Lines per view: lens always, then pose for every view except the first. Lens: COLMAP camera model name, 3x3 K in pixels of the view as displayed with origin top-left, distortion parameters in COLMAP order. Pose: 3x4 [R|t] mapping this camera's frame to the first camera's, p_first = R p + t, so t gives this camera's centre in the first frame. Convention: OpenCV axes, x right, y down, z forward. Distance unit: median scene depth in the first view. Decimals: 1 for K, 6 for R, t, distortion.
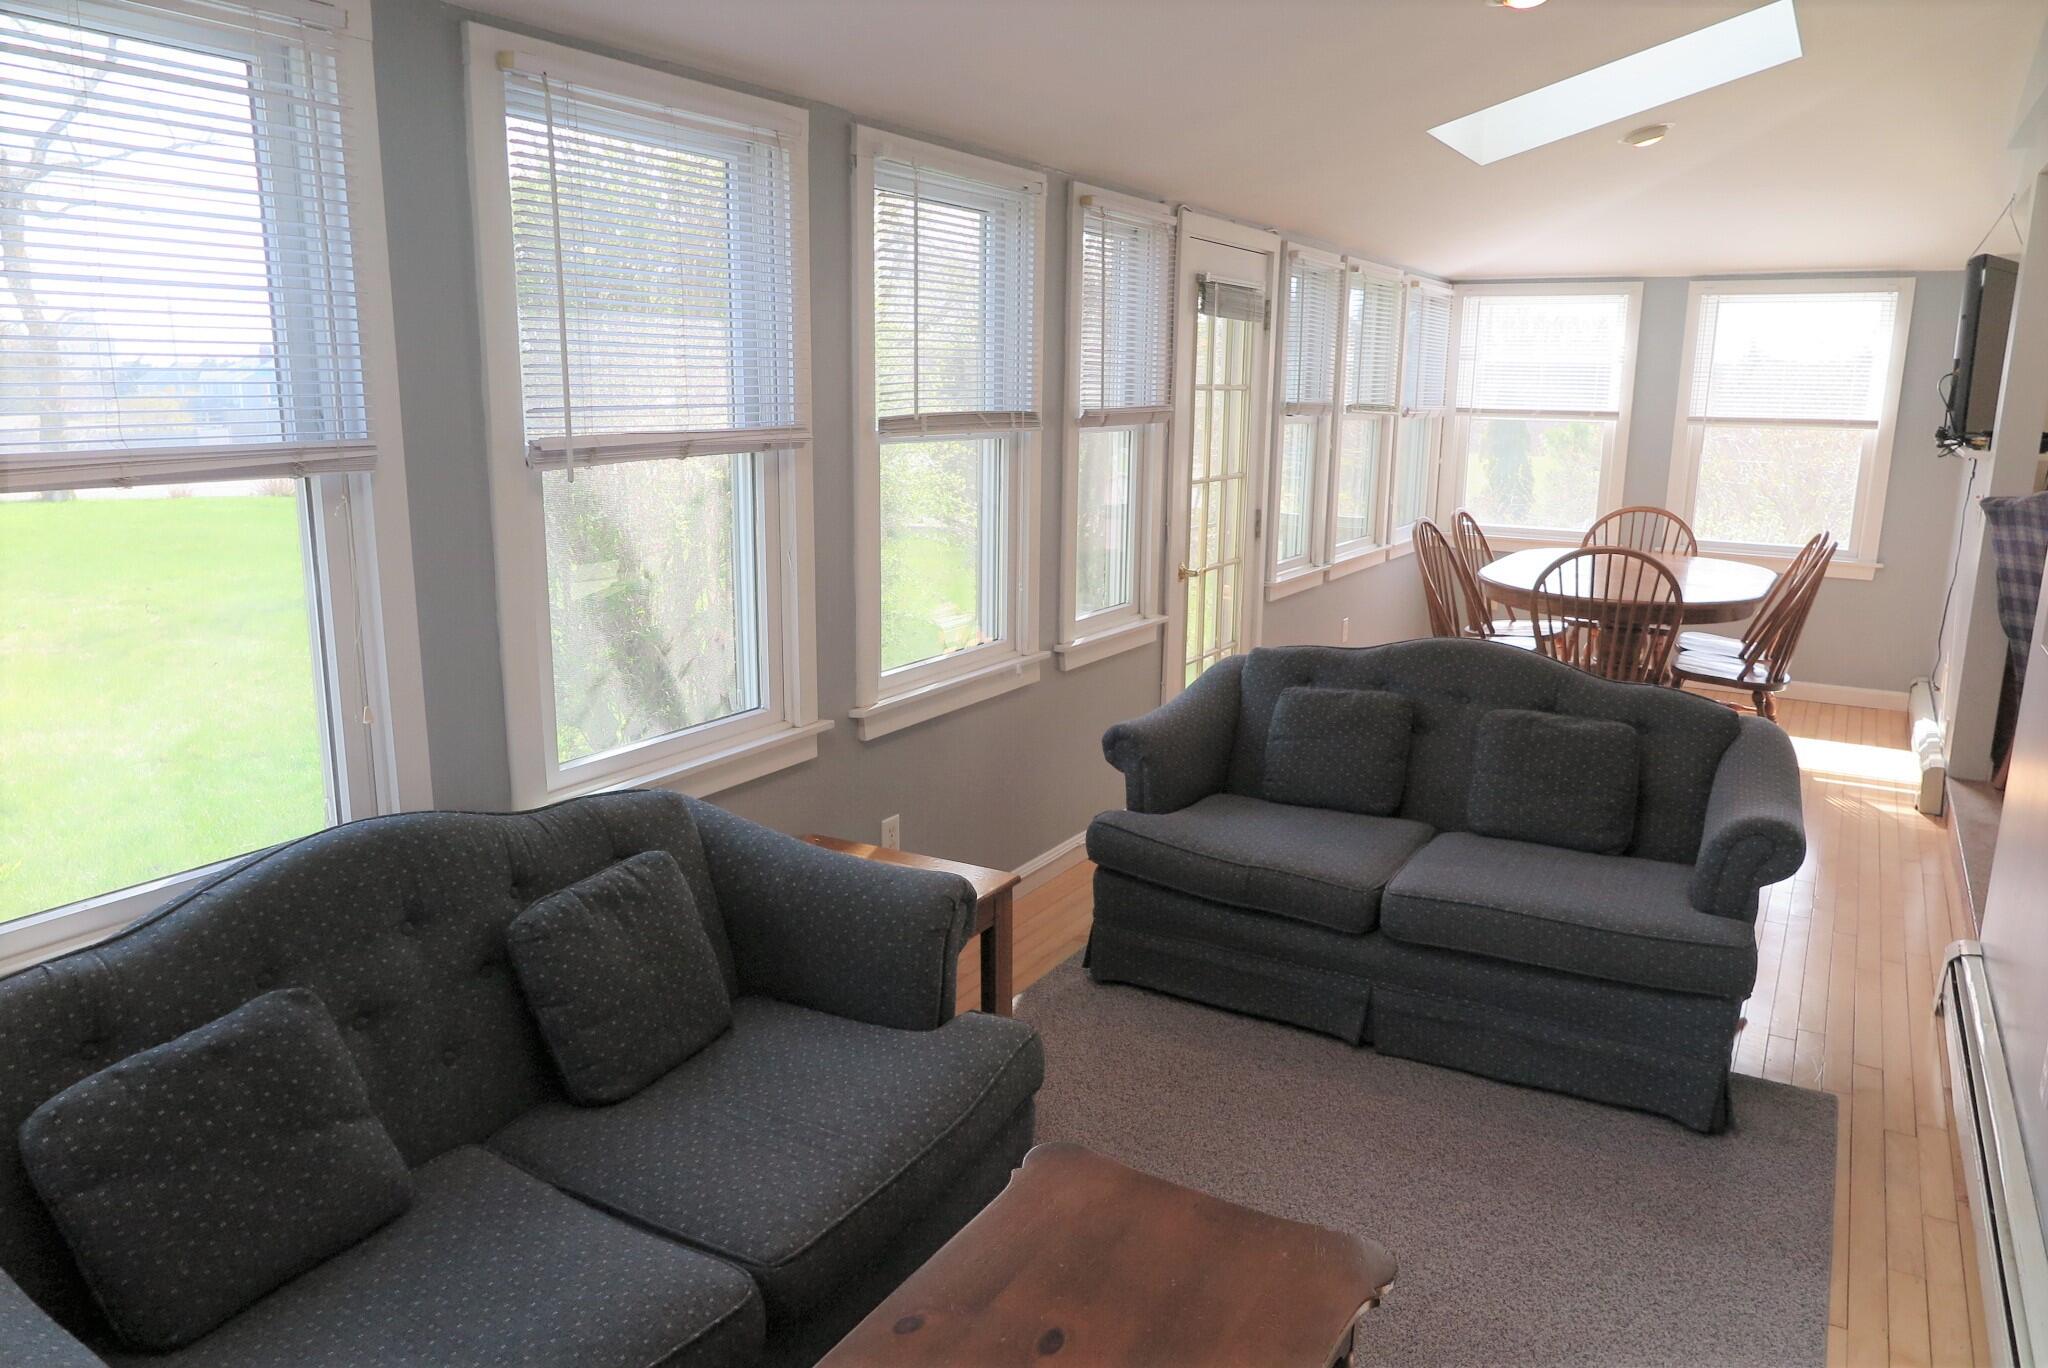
lens RADIAL K [[1396.4, 0, 1036.2], [0, 1396.4, 678.0], [0, 0, 1]] dist [-0.000157, 0.004725]
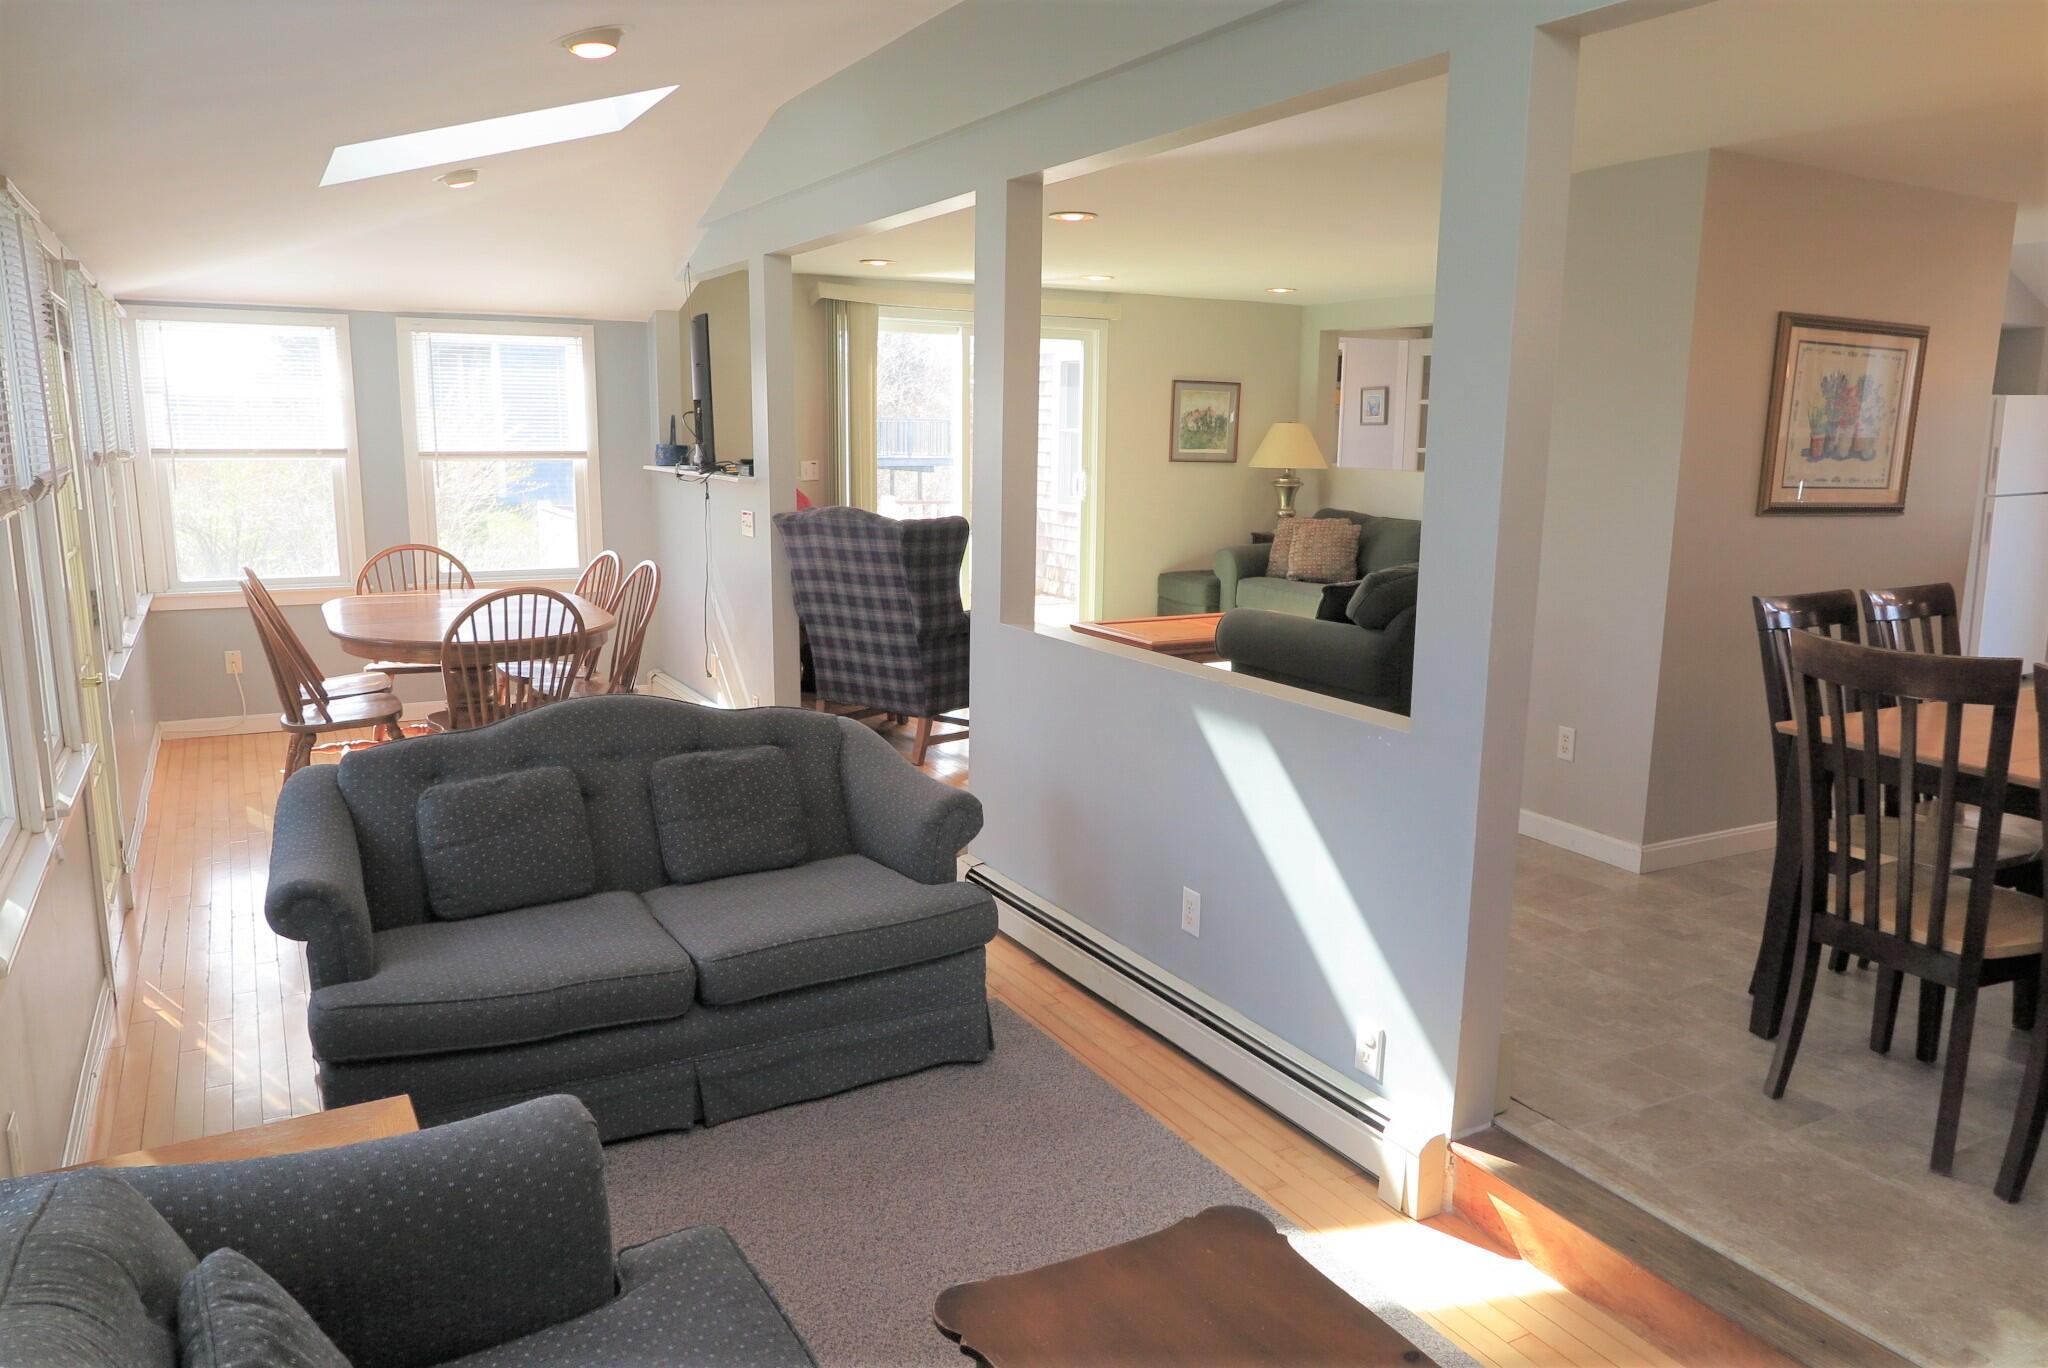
lens RADIAL K [[1396.4, 0, 1032.1], [0, 1396.4, 681.5], [0, 0, 1]] dist [-0.000157, 0.004725]
pose [[0.536736, -0.166516, 0.827156, -0.232300], [0.177411, 0.980689, 0.082303, -0.045170], [-0.824887, 0.102572, 0.555913, 0.145623]]
